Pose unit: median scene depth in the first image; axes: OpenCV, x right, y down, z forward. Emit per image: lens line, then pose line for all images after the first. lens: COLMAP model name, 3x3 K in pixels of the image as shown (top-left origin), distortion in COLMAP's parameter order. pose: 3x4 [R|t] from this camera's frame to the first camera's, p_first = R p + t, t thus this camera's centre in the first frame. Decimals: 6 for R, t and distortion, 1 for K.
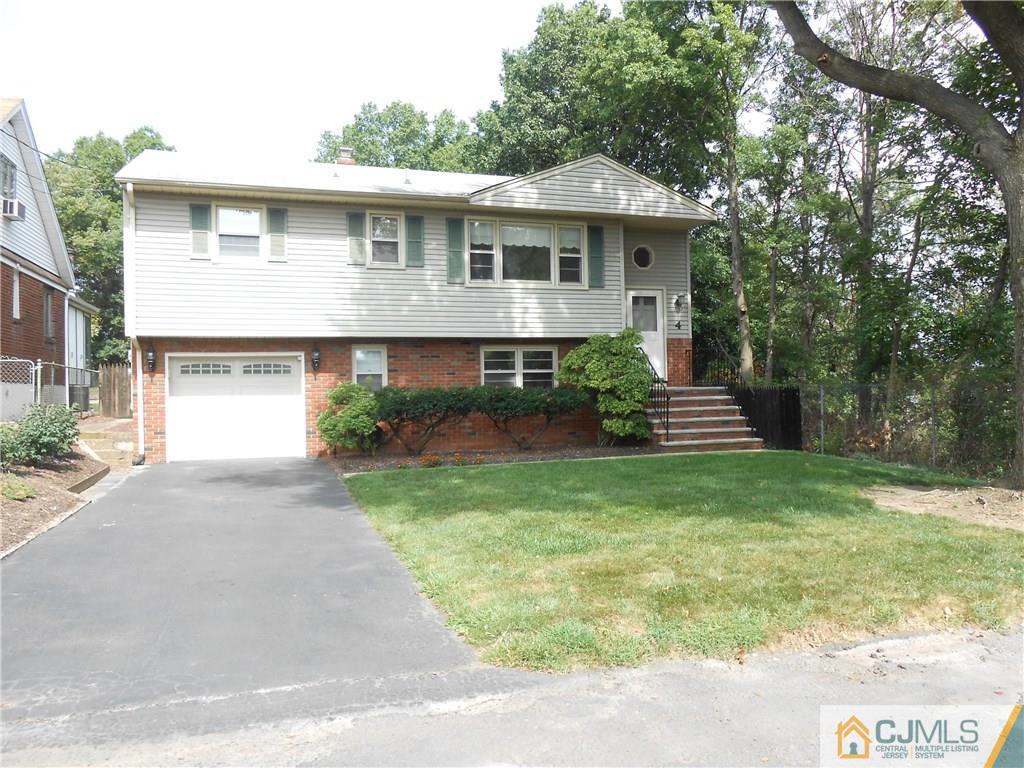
lens RADIAL K [[793.4, 0, 509.6], [0, 793.4, 385.4], [0, 0, 1]] dist [-0.042501, 0.060044]
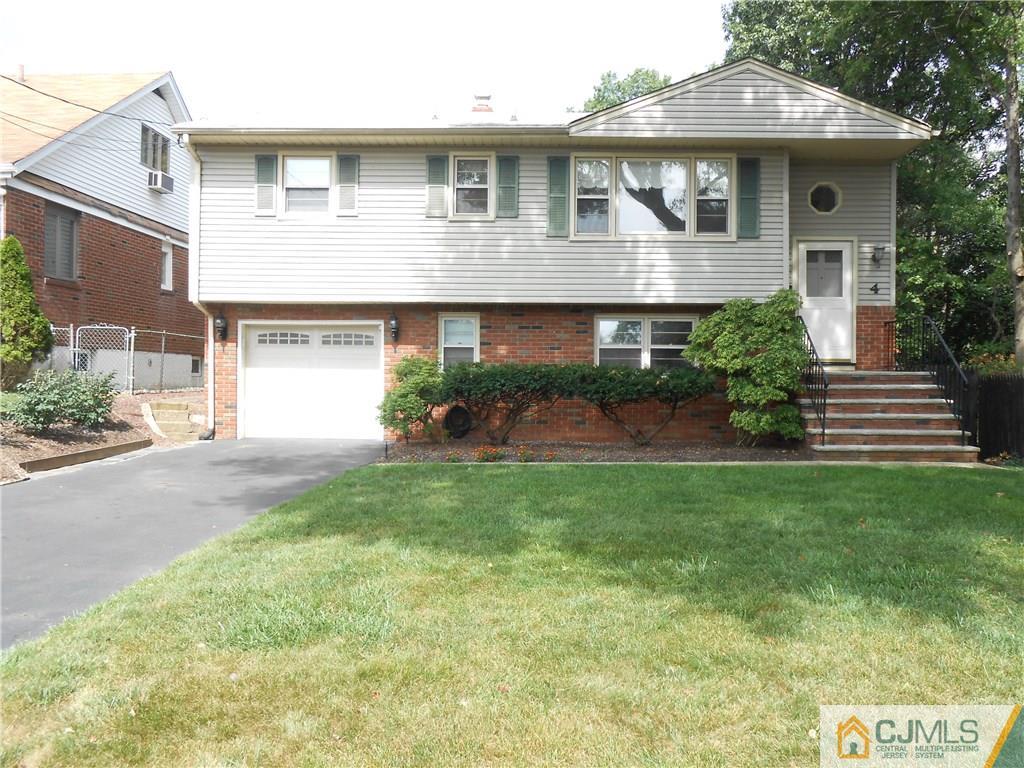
lens RADIAL K [[793.4, 0, 512.5], [0, 793.4, 381.6], [0, 0, 1]] dist [-0.042501, 0.060044]
pose [[0.941829, 0.027222, -0.334987, 0.166519], [-0.022260, 0.999578, 0.018645, 0.005787], [0.335353, -0.010103, 0.942038, 0.219693]]
